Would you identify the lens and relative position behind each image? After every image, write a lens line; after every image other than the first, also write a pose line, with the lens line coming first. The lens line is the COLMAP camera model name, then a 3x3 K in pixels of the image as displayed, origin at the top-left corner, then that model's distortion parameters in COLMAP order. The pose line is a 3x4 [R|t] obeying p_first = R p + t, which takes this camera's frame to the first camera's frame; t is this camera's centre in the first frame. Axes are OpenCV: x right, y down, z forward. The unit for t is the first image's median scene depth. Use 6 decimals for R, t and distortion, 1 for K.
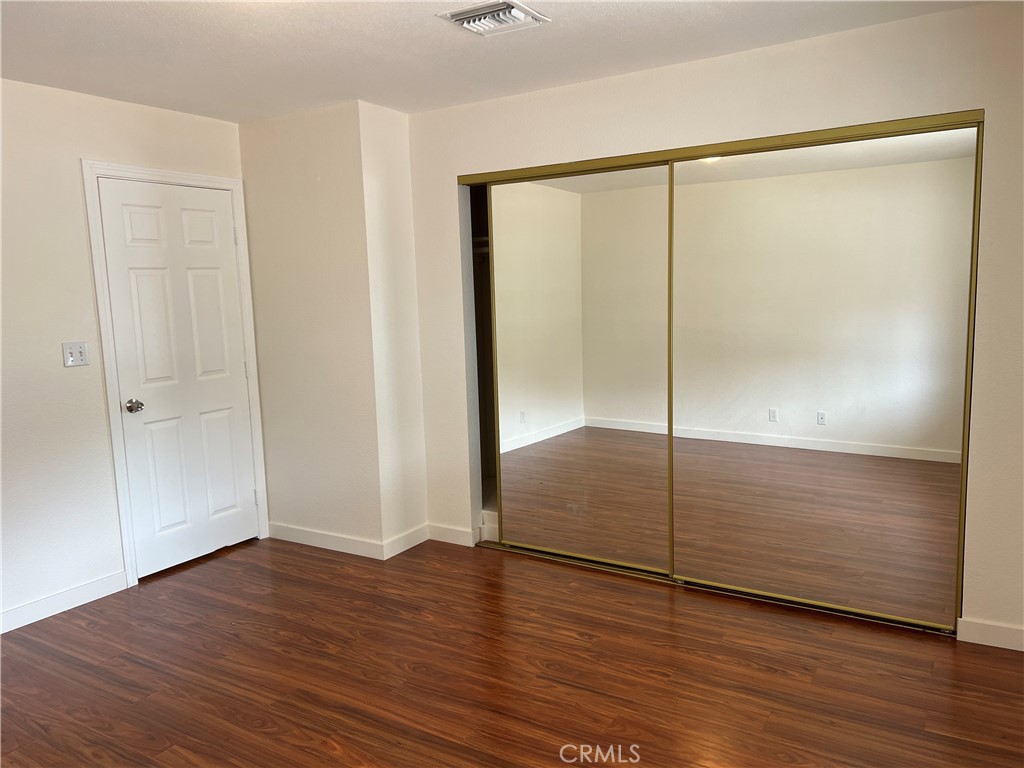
lens RADIAL K [[774.0, 0, 506.0], [0, 774.0, 384.3], [0, 0, 1]] dist [0.028135, -0.018616]
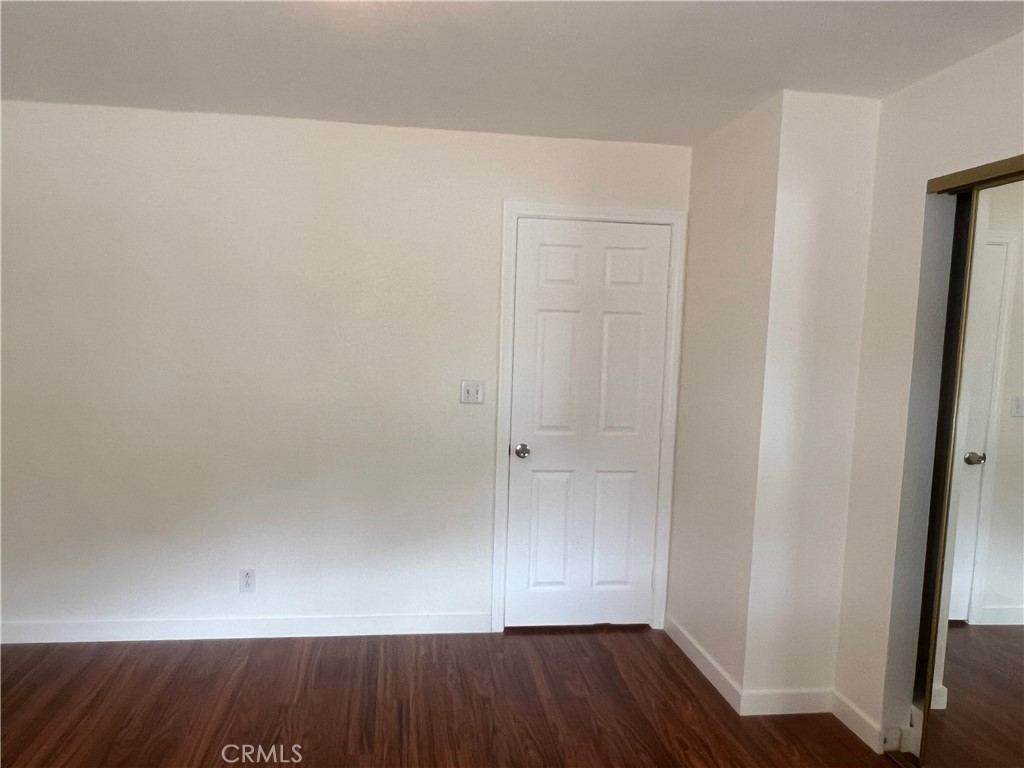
lens RADIAL K [[774.0, 0, 523.1], [0, 774.0, 408.6], [0, 0, 1]] dist [0.028135, -0.018616]
pose [[0.646281, 0.122219, -0.753248, 0.227345], [-0.148983, 0.988305, 0.032532, -0.052381], [0.748415, 0.091196, 0.656931, 0.338650]]
